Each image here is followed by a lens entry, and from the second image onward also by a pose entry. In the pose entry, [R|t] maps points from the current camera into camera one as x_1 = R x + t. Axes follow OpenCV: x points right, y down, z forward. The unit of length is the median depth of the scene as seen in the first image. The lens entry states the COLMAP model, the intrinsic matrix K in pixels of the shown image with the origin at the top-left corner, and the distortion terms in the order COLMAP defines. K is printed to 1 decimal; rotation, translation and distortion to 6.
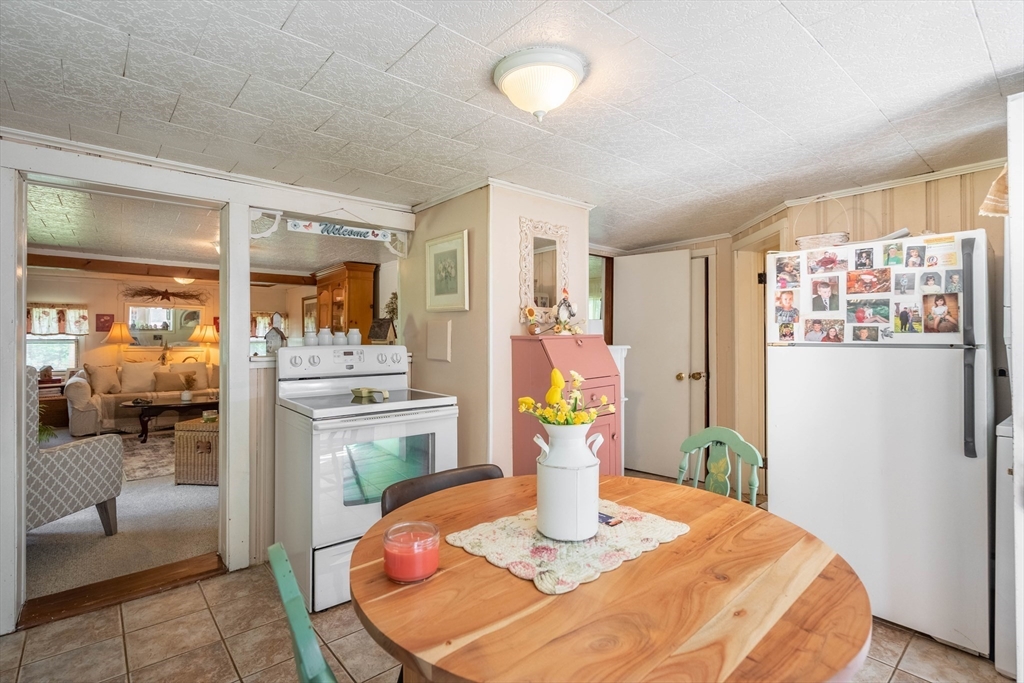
lens RADIAL K [[482.4, 0, 512.0], [0, 482.4, 333.1], [0, 0, 1]] dist [-0.000362, 0.000076]
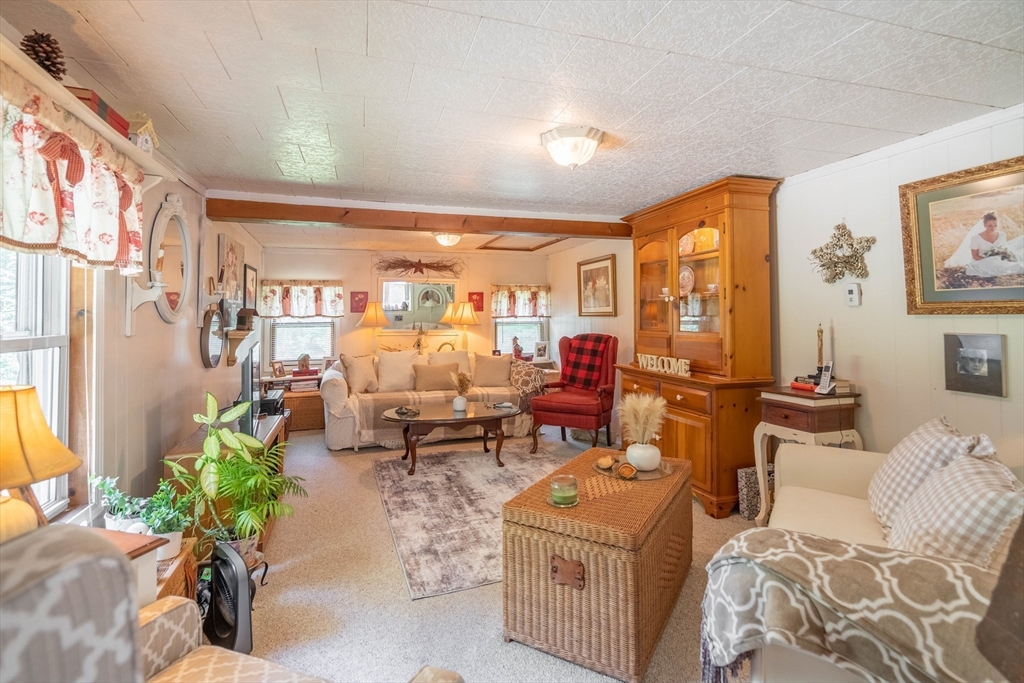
lens RADIAL K [[473.3, 0, 510.7], [0, 473.3, 297.8], [0, 0, 1]] dist [-0.000230, 0.000211]
pose [[0.931450, -0.025192, -0.362997, -0.412359], [0.014992, 0.999410, -0.030888, 0.001122], [0.363561, 0.023328, 0.931278, 0.453075]]
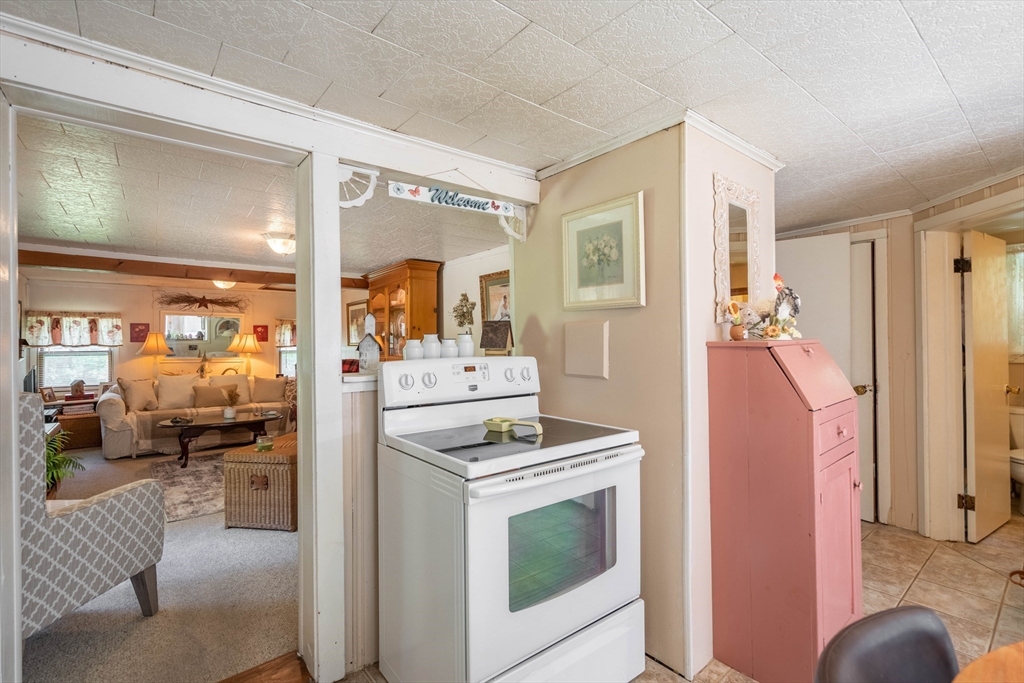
lens RADIAL K [[467.8, 0, 512.0], [0, 467.8, 341.5], [0, 0, 1]] dist [-0.001086, 0.000699]
pose [[0.999513, -0.010015, -0.029552, -0.144078], [0.010122, 0.999943, 0.003475, -0.000160], [0.029516, -0.003772, 0.999557, 0.172291]]
